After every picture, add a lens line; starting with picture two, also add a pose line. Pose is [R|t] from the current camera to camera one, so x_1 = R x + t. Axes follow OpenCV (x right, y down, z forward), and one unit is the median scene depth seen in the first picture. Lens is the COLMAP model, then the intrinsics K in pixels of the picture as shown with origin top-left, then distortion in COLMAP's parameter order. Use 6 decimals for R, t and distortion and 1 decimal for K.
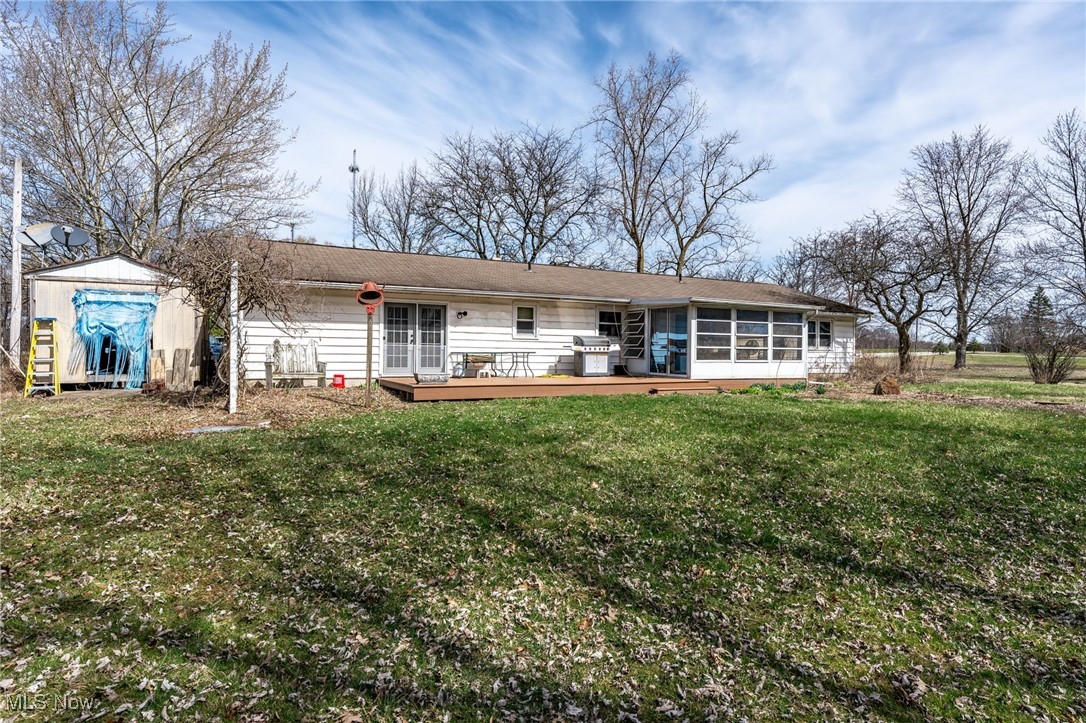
lens RADIAL K [[587.1, 0, 548.3], [0, 587.1, 356.3], [0, 0, 1]] dist [0.000372, 0.000155]
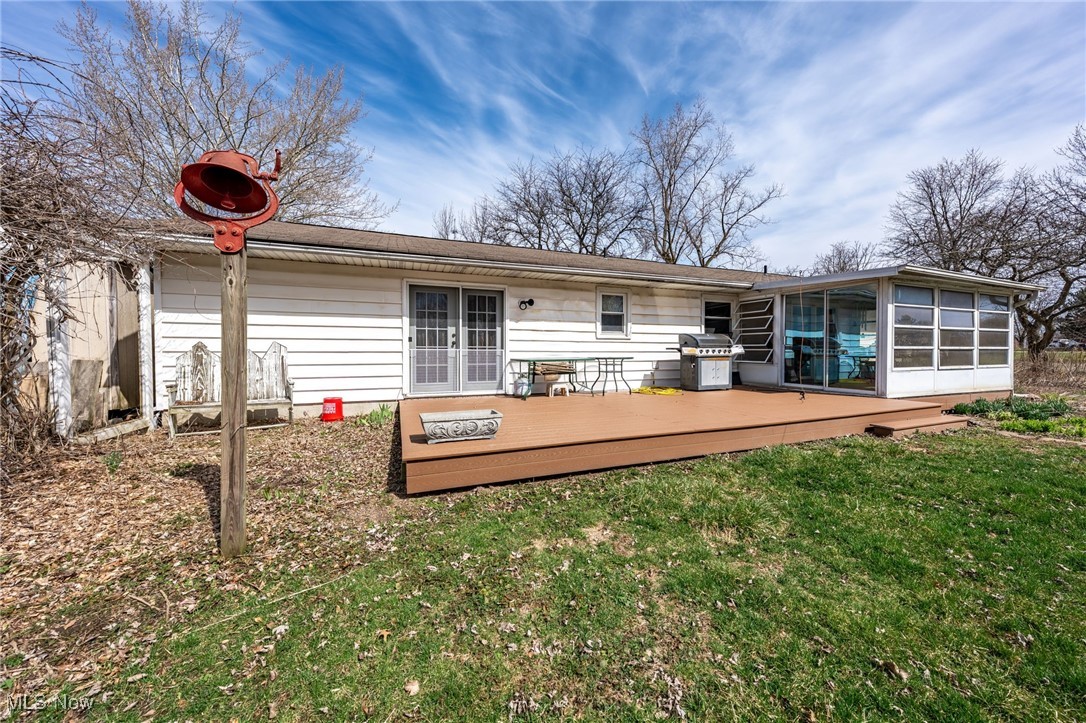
lens RADIAL K [[381.8, 0, 546.6], [0, 381.8, 358.0], [0, 0, 1]] dist [-0.002076, -0.000101]
pose [[0.995692, -0.008456, -0.092333, -0.078688], [0.009583, 0.999885, 0.011765, -0.012186], [0.092222, -0.012599, 0.995659, 0.529264]]
